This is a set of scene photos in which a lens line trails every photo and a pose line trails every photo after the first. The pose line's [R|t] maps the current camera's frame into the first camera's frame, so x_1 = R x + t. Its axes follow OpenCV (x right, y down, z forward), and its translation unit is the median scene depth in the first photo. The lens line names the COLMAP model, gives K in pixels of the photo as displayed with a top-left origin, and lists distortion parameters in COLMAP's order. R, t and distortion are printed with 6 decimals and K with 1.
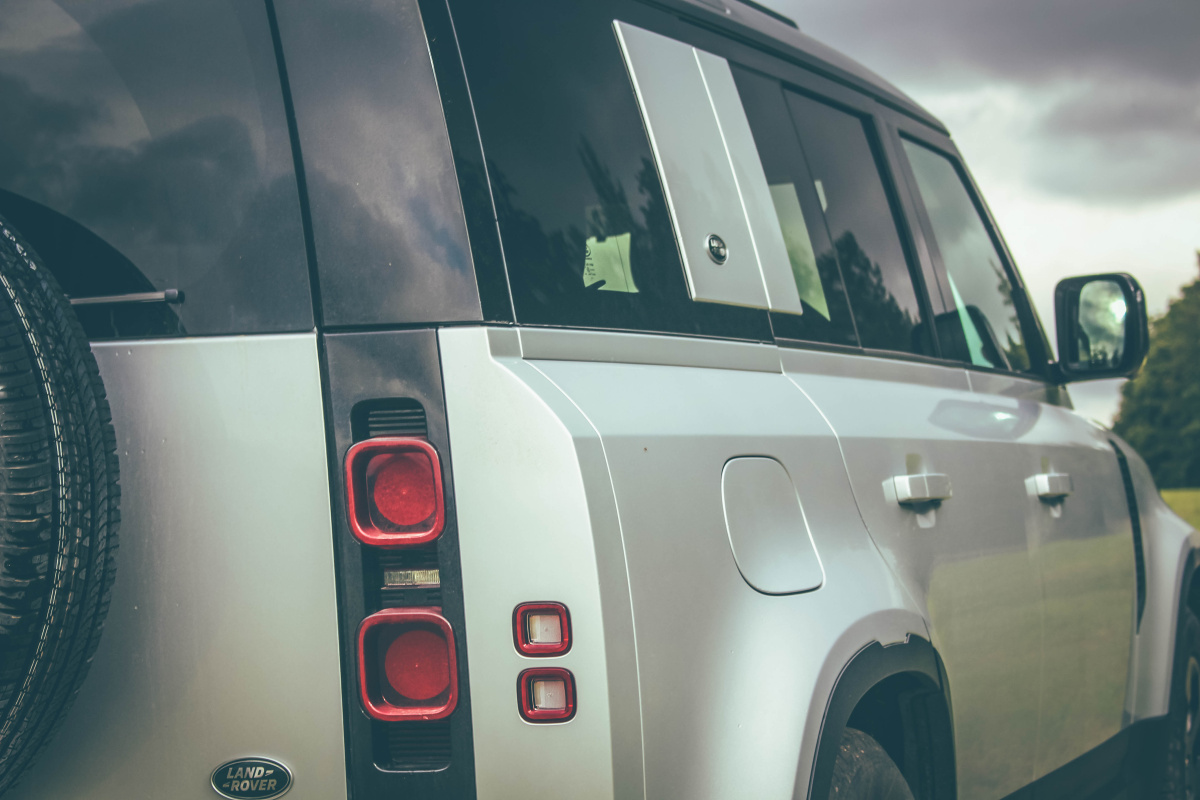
lens RADIAL K [[2930.7, 0, 600.0], [0, 2930.7, 400.0], [0, 0, 1]] dist [-0.006183, 0.204494]
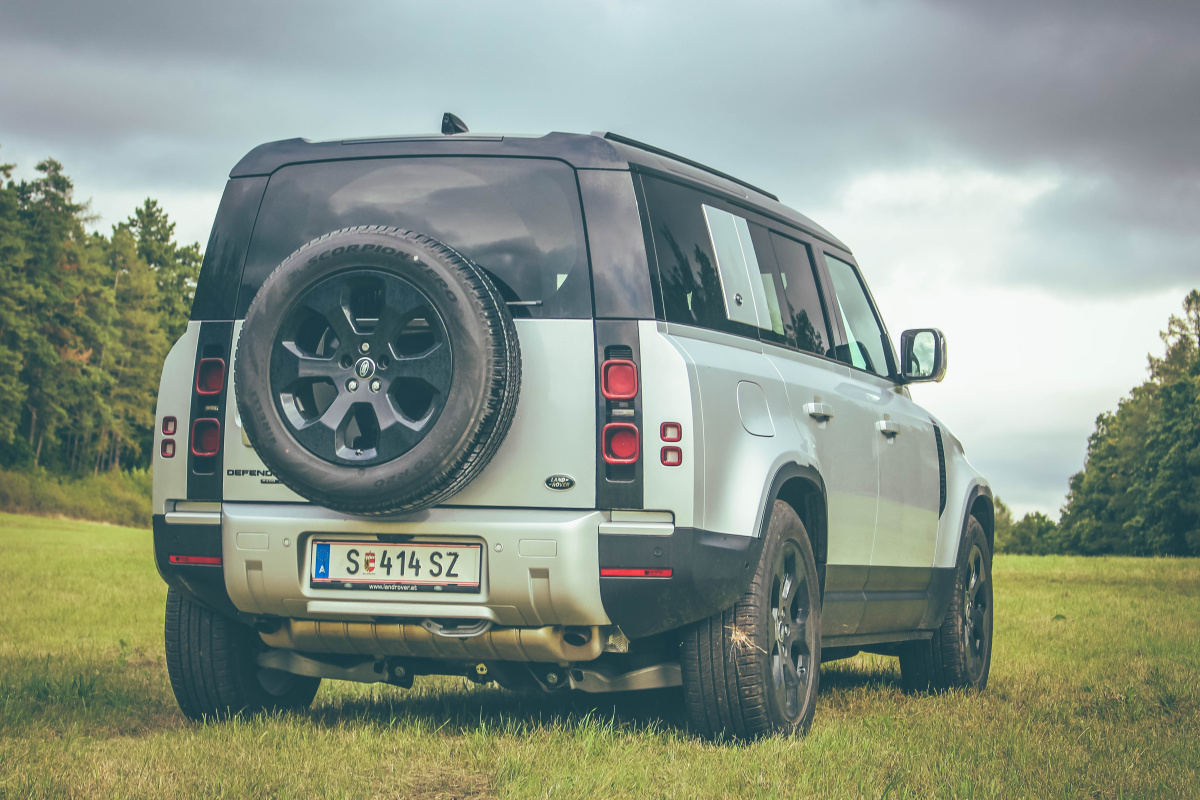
lens RADIAL K [[2710.2, 0, 600.0], [0, 2710.2, 400.0], [0, 0, 1]] dist [-0.050256, -0.128131]
pose [[0.998364, 0.056894, 0.005672, -0.097430], [-0.056756, 0.998143, -0.022116, 0.103225], [-0.006920, 0.021758, 0.999739, -1.461344]]
